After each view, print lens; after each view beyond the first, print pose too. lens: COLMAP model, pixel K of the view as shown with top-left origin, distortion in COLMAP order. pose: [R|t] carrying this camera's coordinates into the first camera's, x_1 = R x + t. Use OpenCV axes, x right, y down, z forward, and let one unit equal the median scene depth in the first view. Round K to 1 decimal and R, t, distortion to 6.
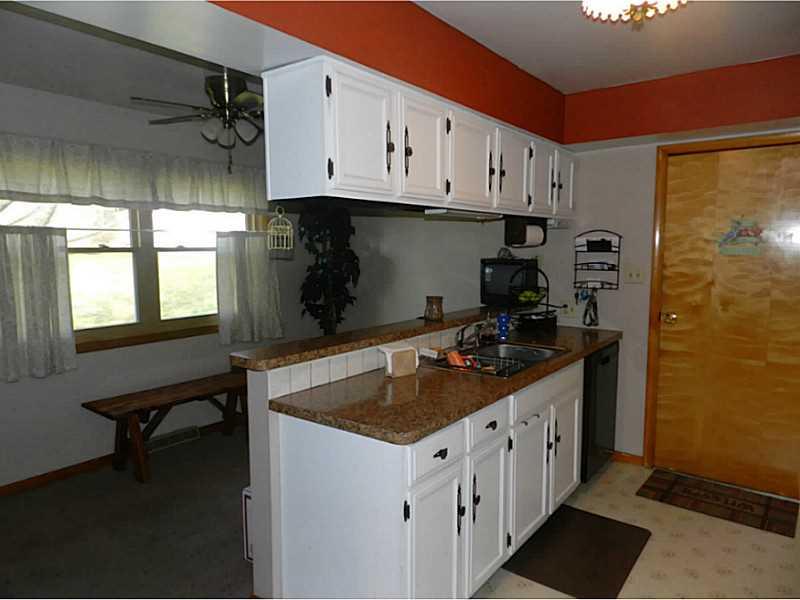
lens RADIAL K [[531.2, 0, 398.8], [0, 531.2, 302.3], [0, 0, 1]] dist [0.002189, -0.000958]
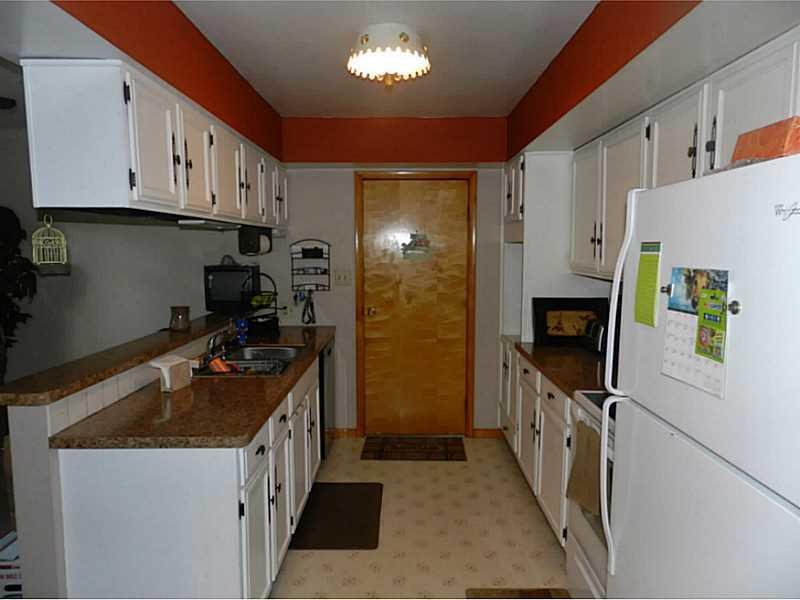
lens RADIAL K [[531.2, 0, 398.8], [0, 531.2, 302.3], [0, 0, 1]] dist [0.002189, -0.000958]
pose [[0.797886, -0.060317, 0.599783, -0.185104], [0.062335, 0.997903, 0.017430, -0.009907], [-0.599577, 0.023481, 0.799973, -0.025285]]
